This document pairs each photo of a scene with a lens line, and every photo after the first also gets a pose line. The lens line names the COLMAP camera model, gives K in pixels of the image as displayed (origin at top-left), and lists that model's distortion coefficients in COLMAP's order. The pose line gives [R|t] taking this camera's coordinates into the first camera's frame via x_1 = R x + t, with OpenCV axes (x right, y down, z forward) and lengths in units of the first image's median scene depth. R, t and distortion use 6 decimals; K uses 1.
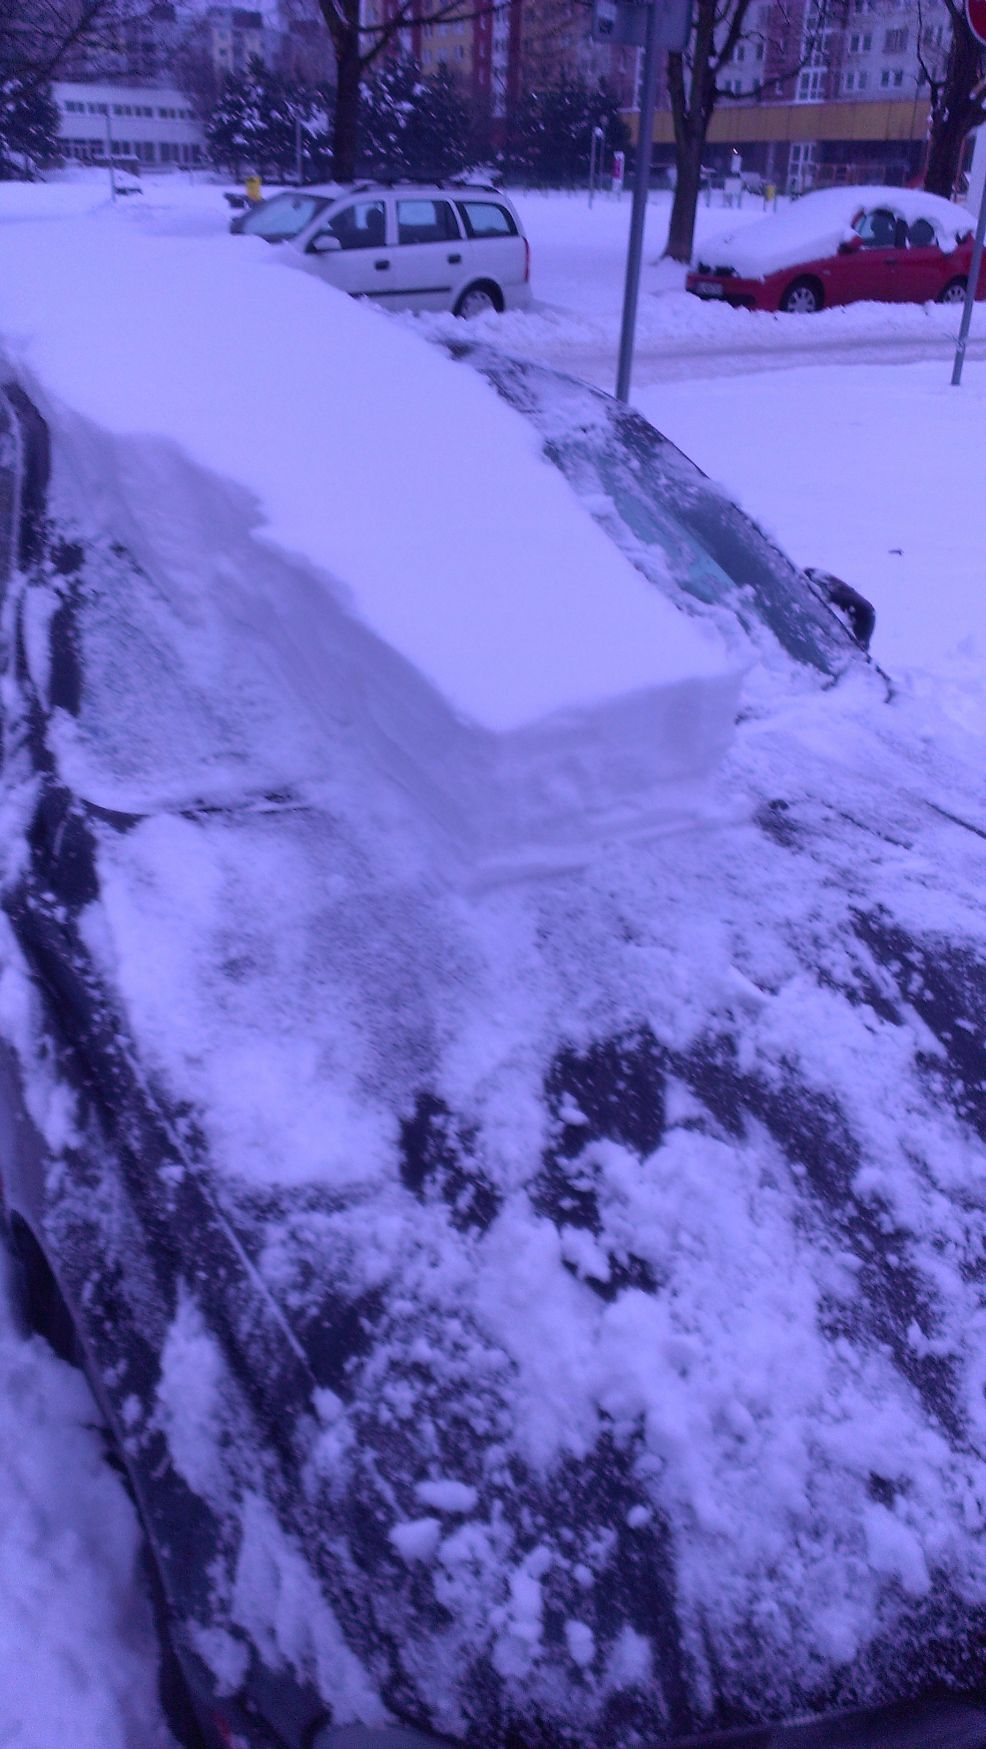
lens RADIAL K [[1659.8, 0, 492.7], [0, 1659.8, 840.8], [0, 0, 1]] dist [0.148067, -0.401254]
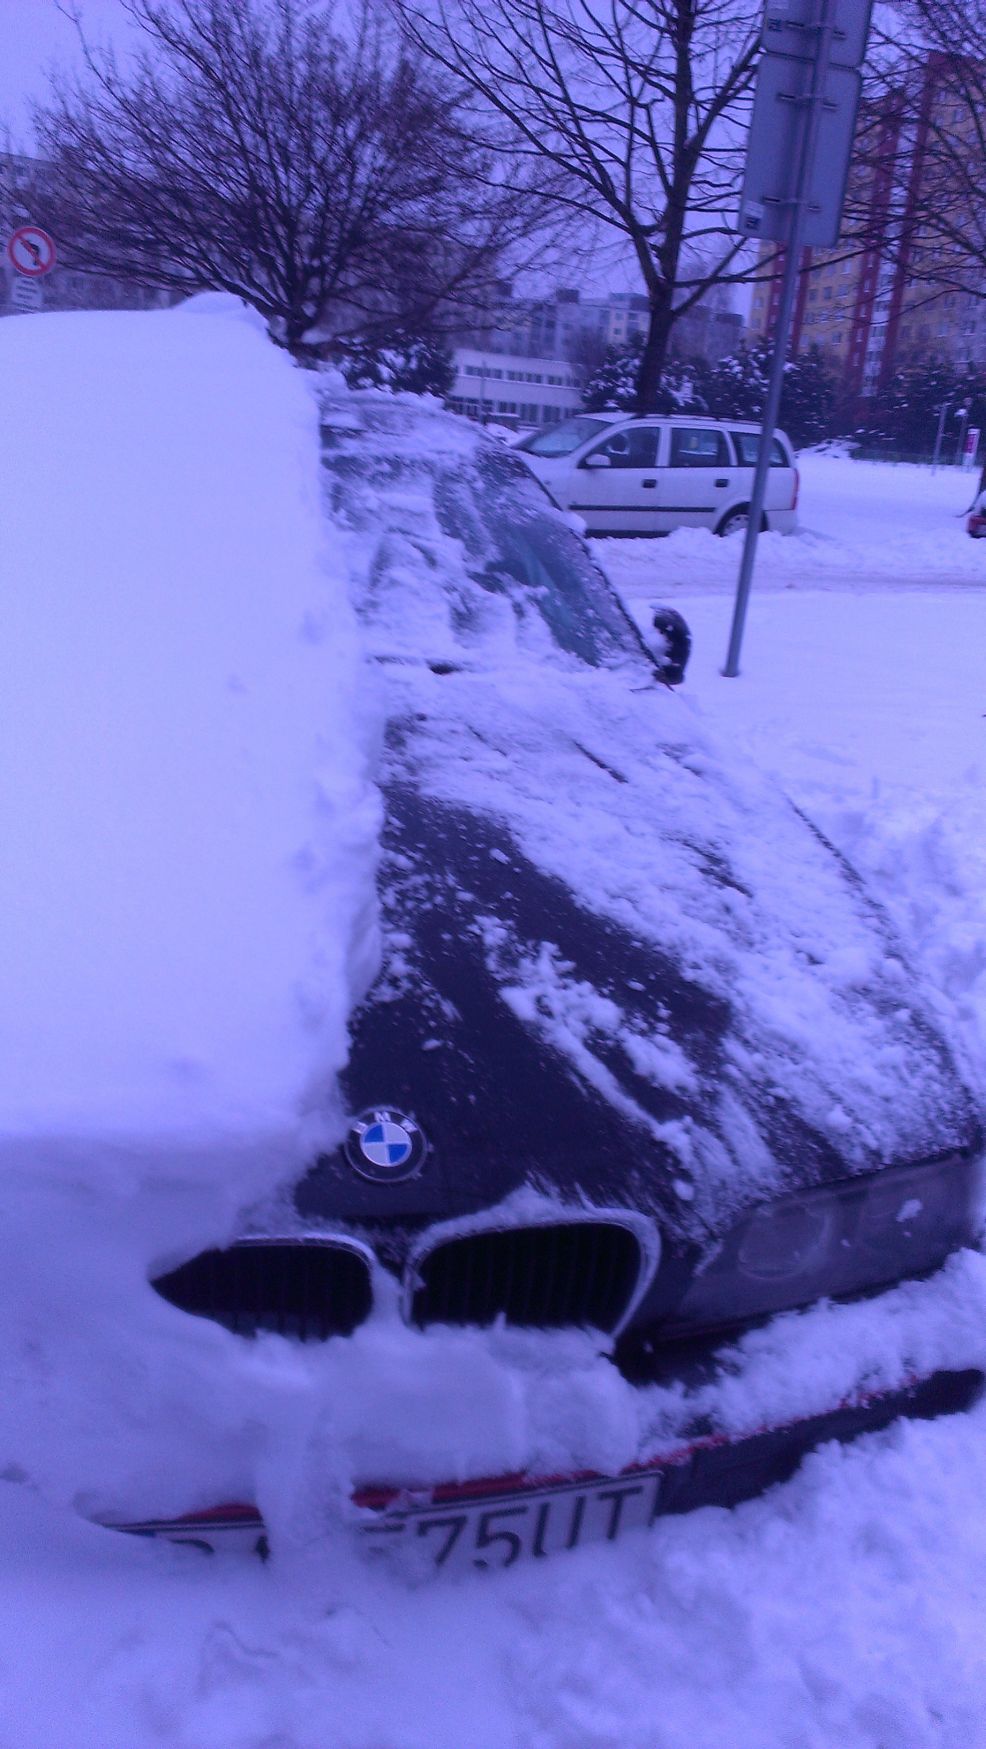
lens RADIAL K [[1659.8, 0, 492.7], [0, 1659.8, 840.8], [0, 0, 1]] dist [0.148067, -0.401254]
pose [[0.960331, 0.105458, -0.258155, 0.133843], [-0.148161, 0.977219, -0.151956, 0.056927], [0.236249, 0.184177, 0.954078, -0.003155]]
